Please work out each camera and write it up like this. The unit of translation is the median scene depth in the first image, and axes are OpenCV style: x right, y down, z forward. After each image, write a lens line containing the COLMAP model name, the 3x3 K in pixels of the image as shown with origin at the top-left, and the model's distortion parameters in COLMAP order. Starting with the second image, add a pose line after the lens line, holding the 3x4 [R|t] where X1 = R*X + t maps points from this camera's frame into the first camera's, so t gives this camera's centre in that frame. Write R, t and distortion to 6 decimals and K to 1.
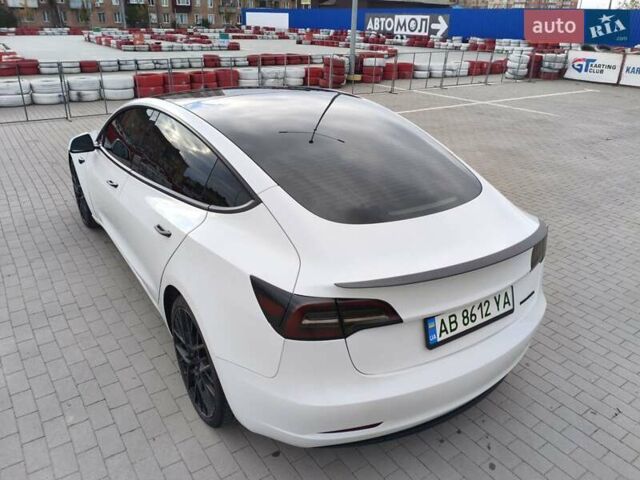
lens RADIAL K [[493.3, 0, 324.8], [0, 493.3, 240.3], [0, 0, 1]] dist [0.034673, -0.050862]
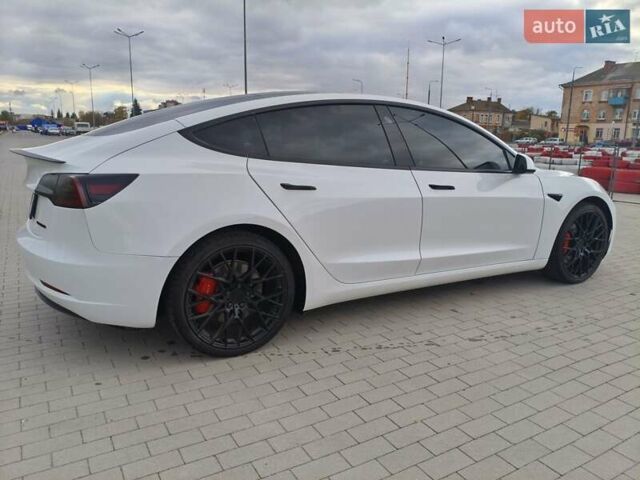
lens RADIAL K [[495.7, 0, 322.4], [0, 495.7, 239.7], [0, 0, 1]] dist [0.038575, -0.071696]
pose [[-0.072427, 0.185020, -0.980062, 1.321611], [-0.426948, 0.882307, 0.198117, -0.301758], [0.901371, 0.432785, 0.015091, 1.442120]]
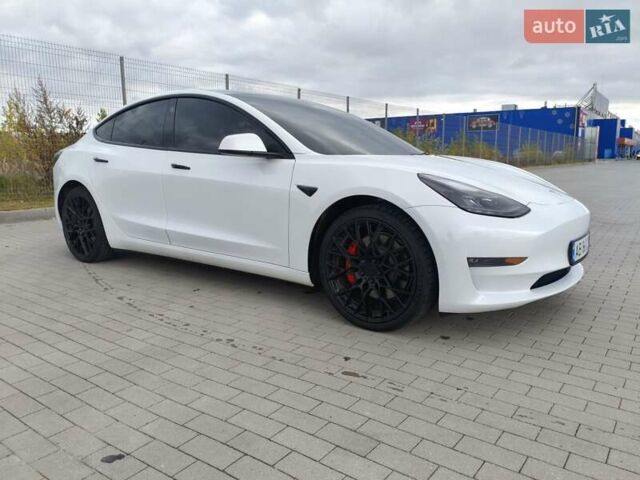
lens RADIAL K [[493.3, 0, 324.8], [0, 493.3, 240.3], [0, 0, 1]] dist [0.034673, -0.050862]
pose [[-0.943125, 0.035804, -0.330504, 0.125316], [-0.153206, 0.835501, 0.527699, -0.907251], [0.295030, 0.548321, -0.782497, 2.963913]]
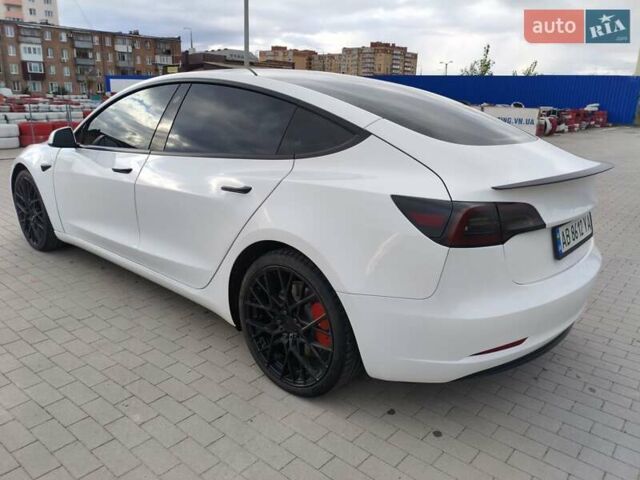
lens RADIAL K [[493.3, 0, 324.8], [0, 493.3, 240.3], [0, 0, 1]] dist [0.034673, -0.050862]
pose [[0.966620, -0.069635, 0.246570, -0.395067], [0.100026, 0.988554, -0.112944, 0.193223], [-0.235883, 0.133837, 0.962521, 0.092347]]
